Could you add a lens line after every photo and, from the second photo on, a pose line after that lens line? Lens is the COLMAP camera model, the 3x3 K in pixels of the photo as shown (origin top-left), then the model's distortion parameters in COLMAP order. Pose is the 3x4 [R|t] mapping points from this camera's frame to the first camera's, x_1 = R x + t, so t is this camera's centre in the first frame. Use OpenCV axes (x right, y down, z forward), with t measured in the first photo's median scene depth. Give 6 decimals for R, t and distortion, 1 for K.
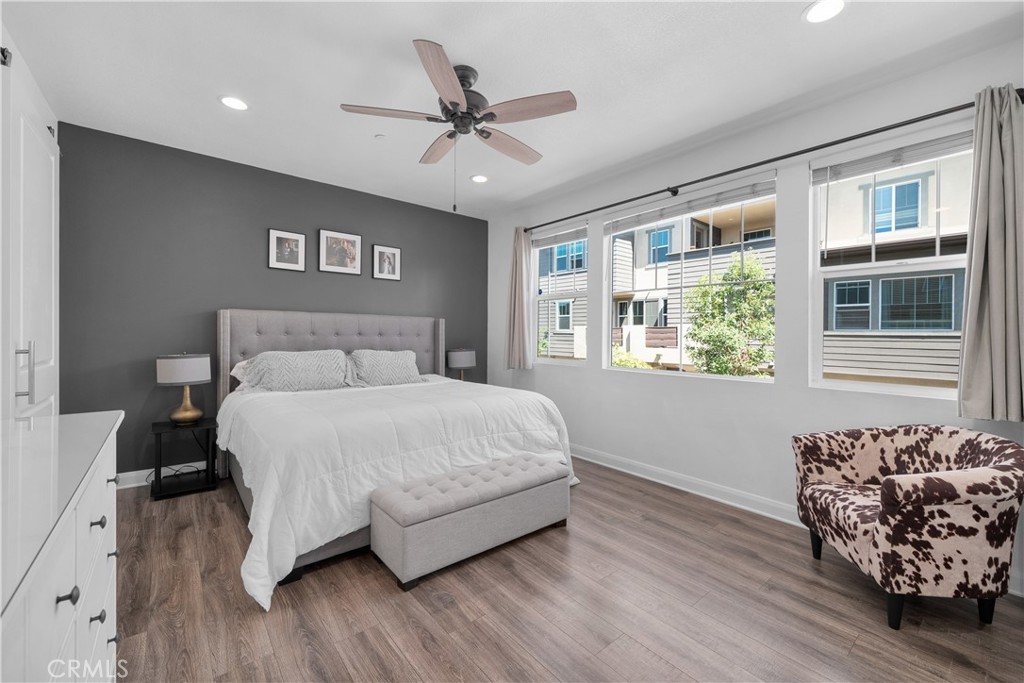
lens RADIAL K [[414.4, 0, 508.6], [0, 414.4, 339.6], [0, 0, 1]] dist [-0.002187, 0.000995]
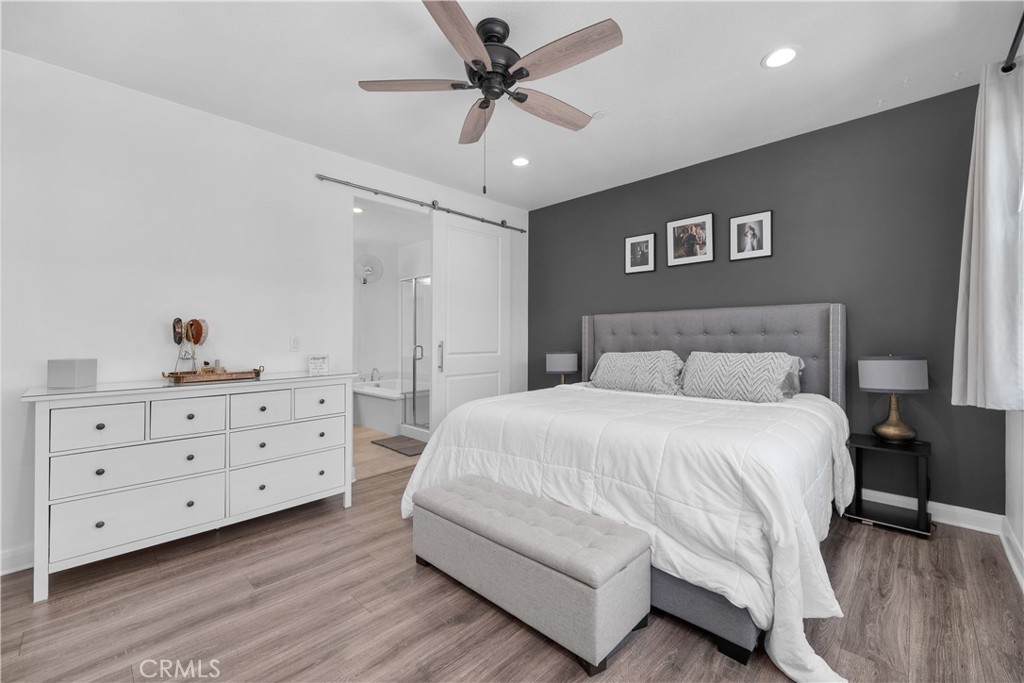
lens RADIAL K [[414.4, 0, 509.7], [0, 414.4, 340.5], [0, 0, 1]] dist [-0.002187, 0.000995]
pose [[0.122668, -0.009550, -0.992402, 0.440068], [-0.003405, 0.999944, -0.010044, 0.011619], [0.992442, 0.004611, 0.122628, 0.548509]]
